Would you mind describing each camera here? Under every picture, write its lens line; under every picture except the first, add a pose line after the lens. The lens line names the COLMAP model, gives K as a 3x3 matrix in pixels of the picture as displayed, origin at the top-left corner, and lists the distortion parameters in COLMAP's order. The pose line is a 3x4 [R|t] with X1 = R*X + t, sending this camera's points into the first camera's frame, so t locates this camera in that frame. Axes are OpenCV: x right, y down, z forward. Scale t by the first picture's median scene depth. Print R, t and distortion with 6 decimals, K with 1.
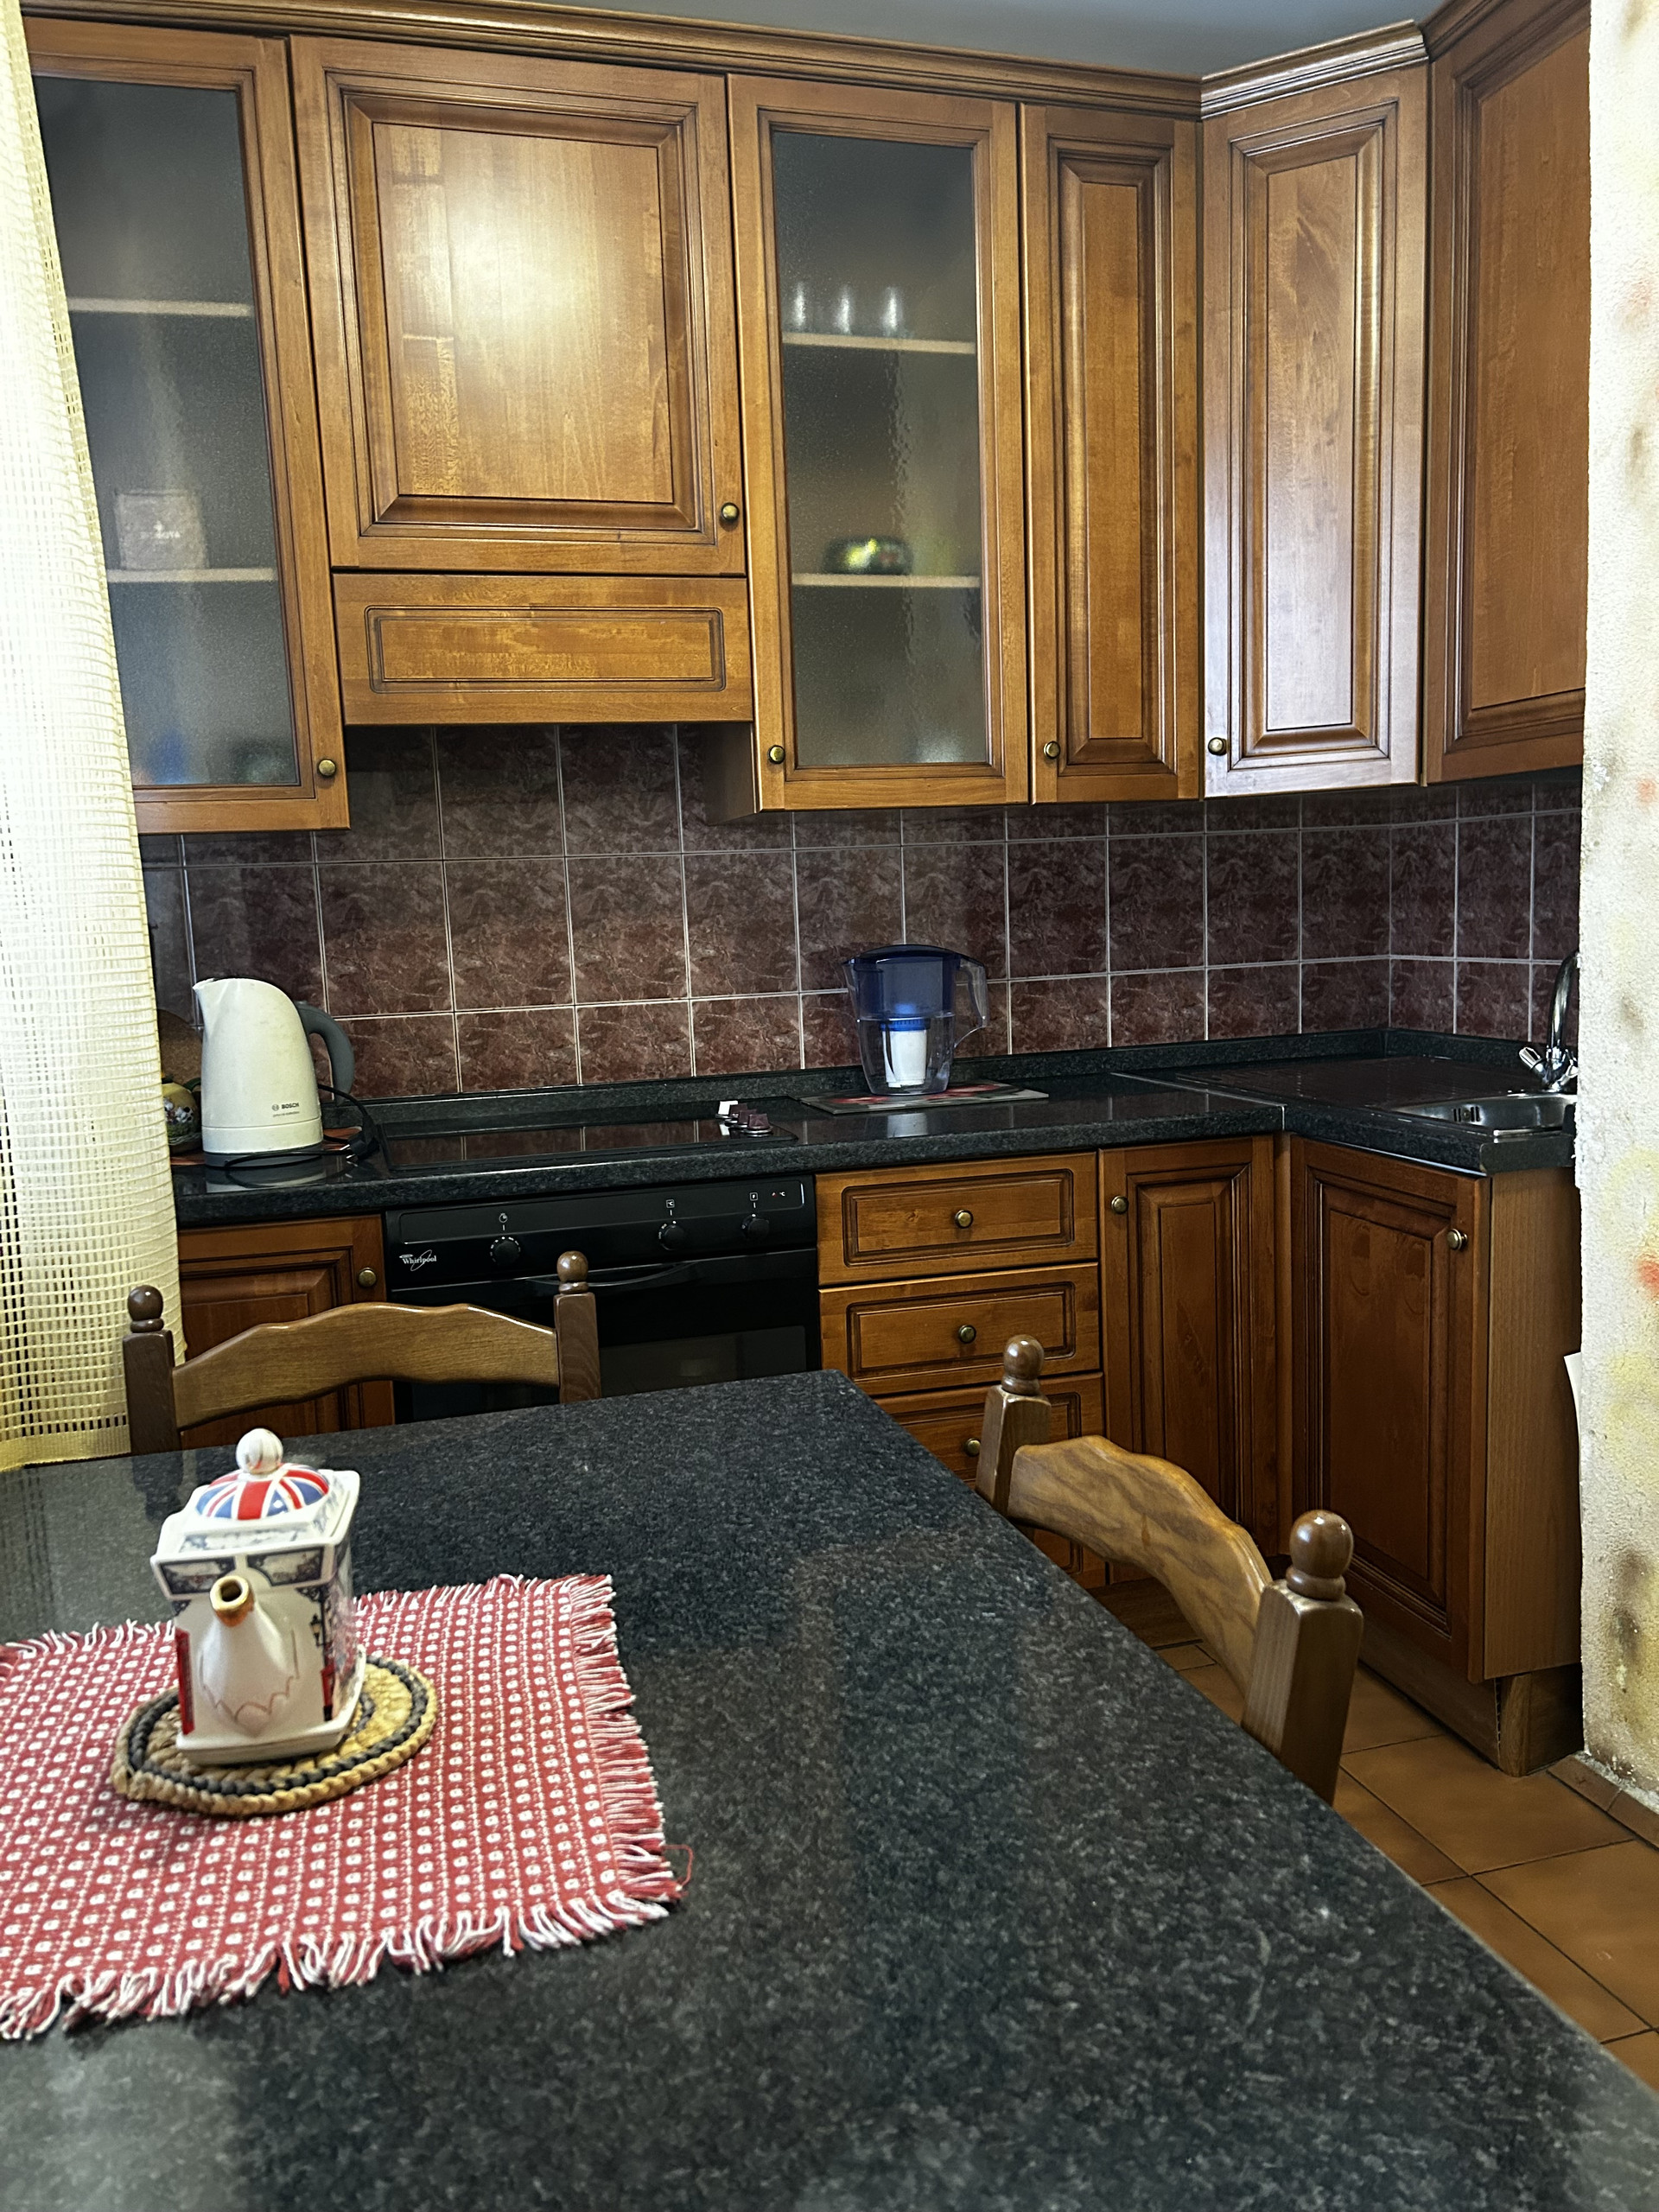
lens RADIAL K [[1634.1, 0, 829.5], [0, 1634.1, 1106.0], [0, 0, 1]] dist [0.112207, -0.264169]
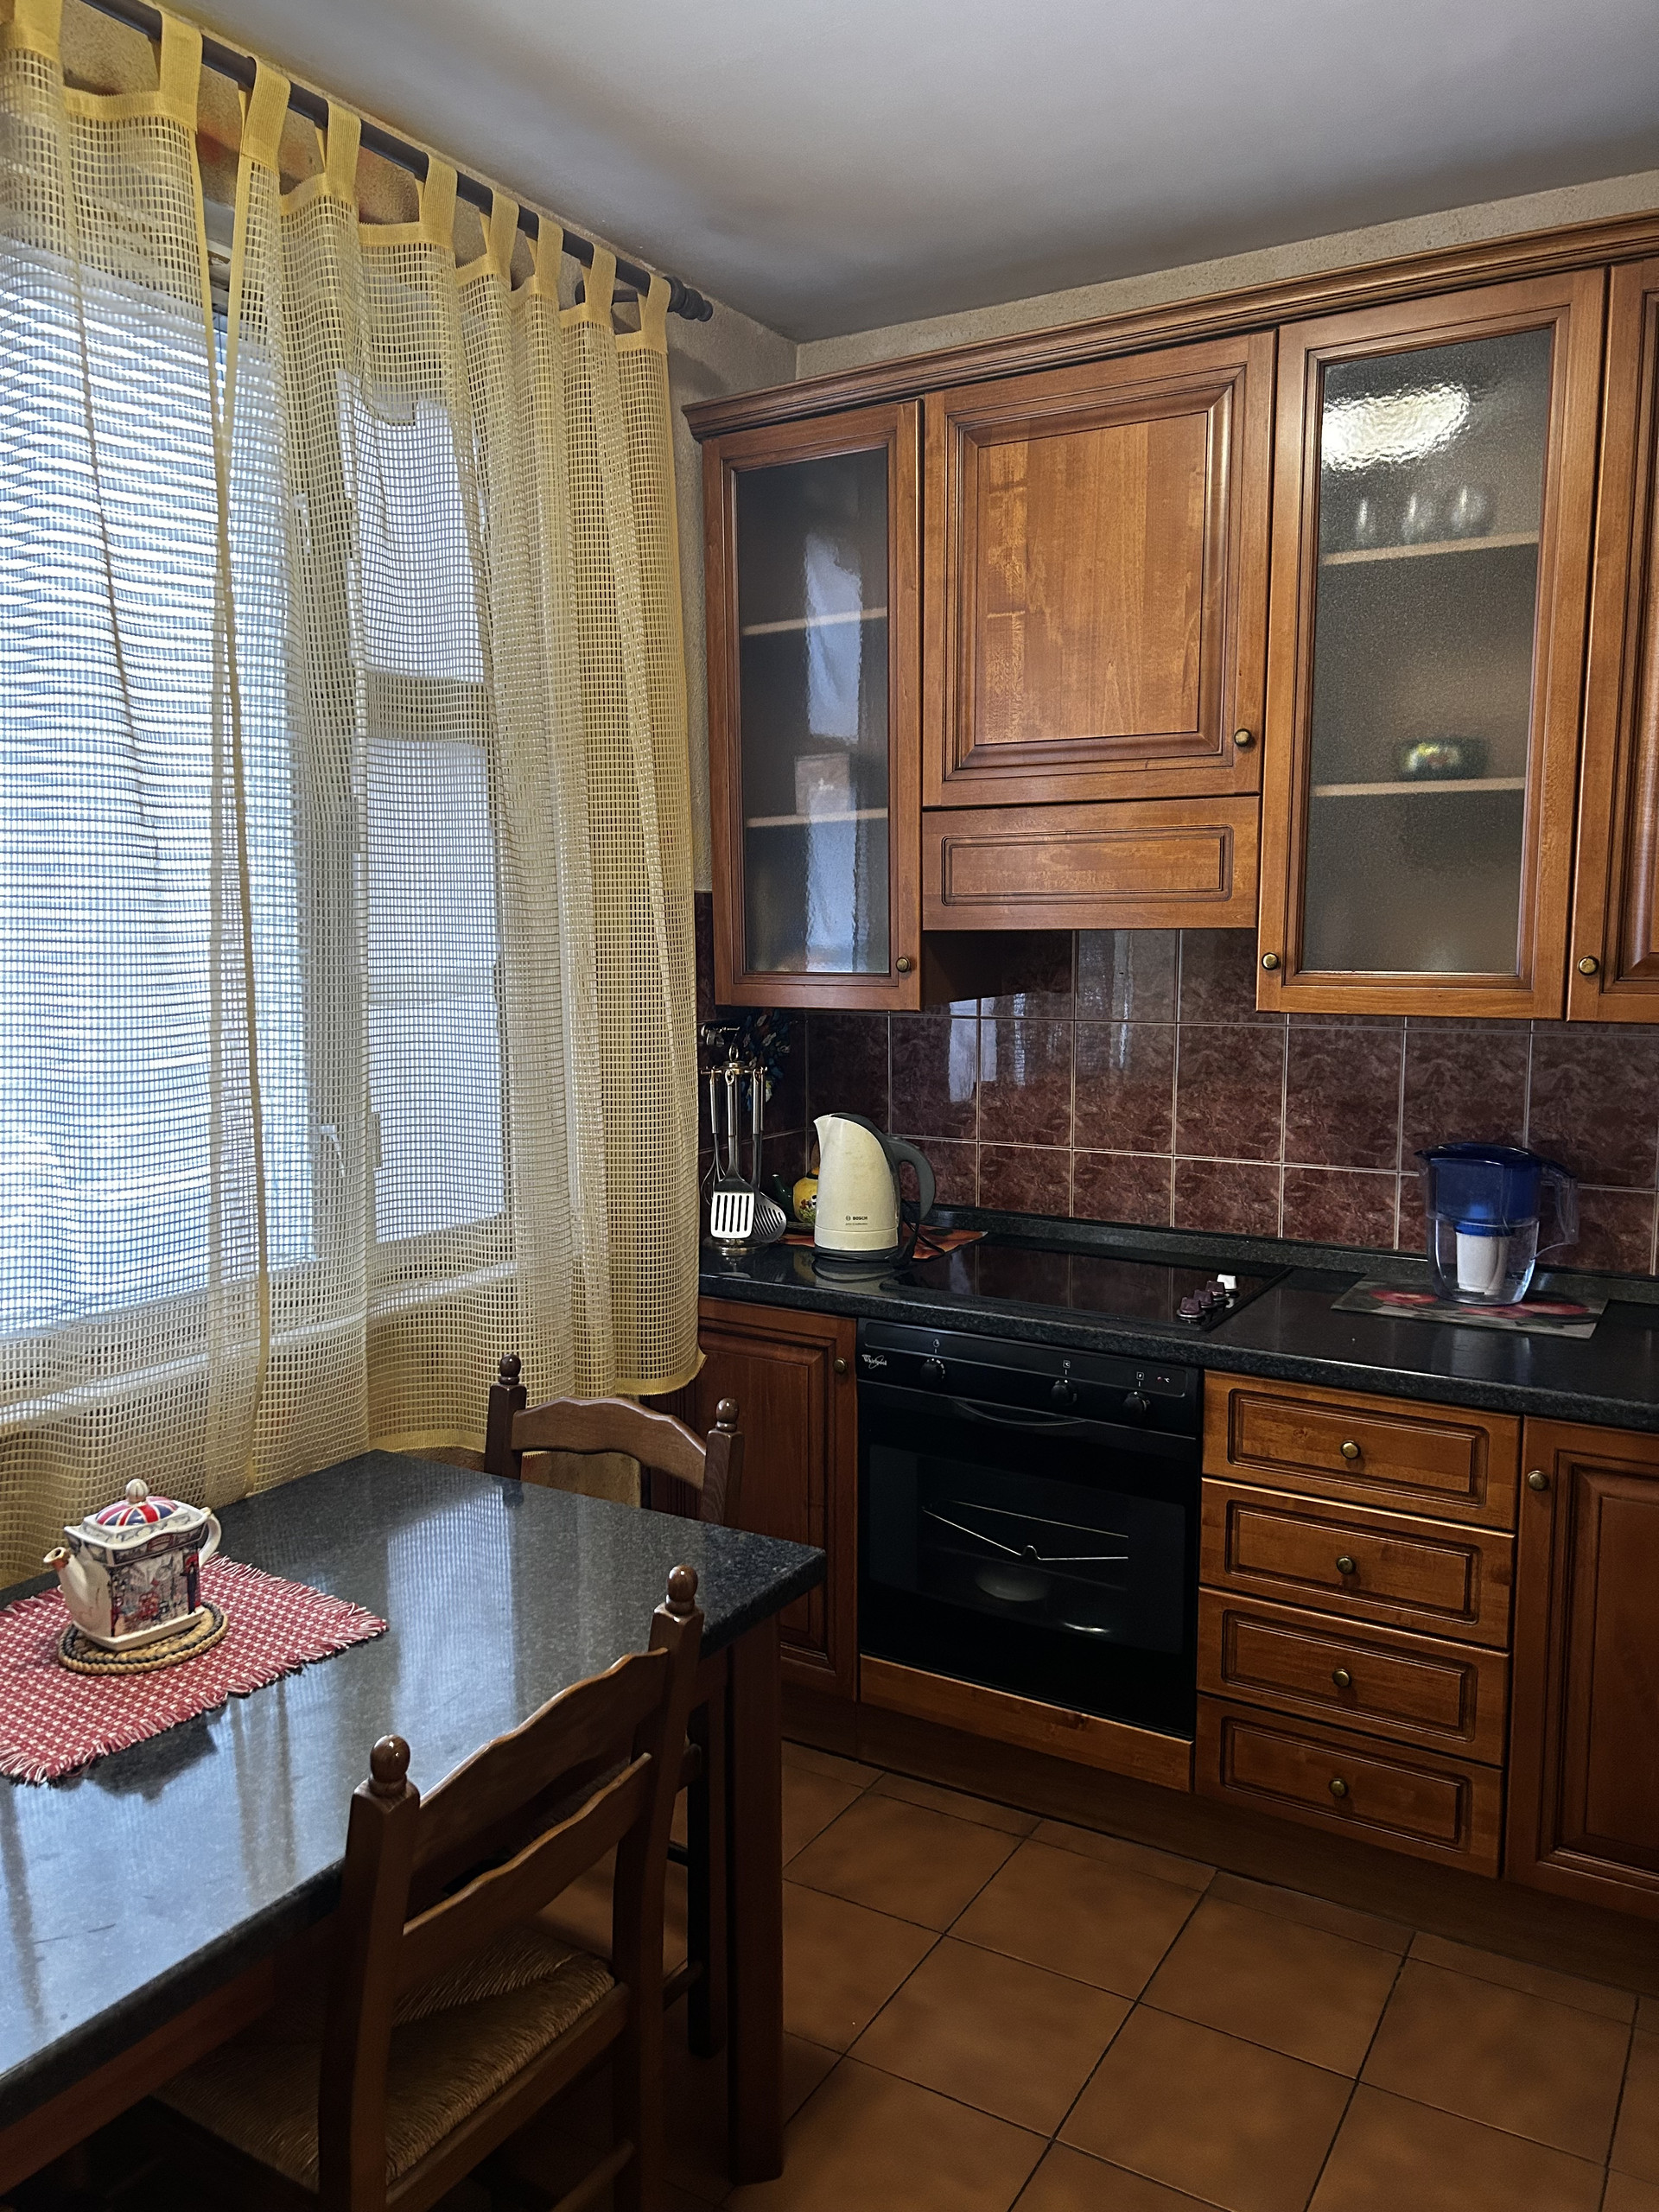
lens RADIAL K [[1634.1, 0, 829.5], [0, 1634.1, 1106.0], [0, 0, 1]] dist [0.112207, -0.264169]
pose [[0.681892, 0.127541, -0.720247, 0.548485], [-0.113740, 0.991192, 0.067837, -0.164636], [0.722555, 0.035664, 0.690393, 0.082056]]
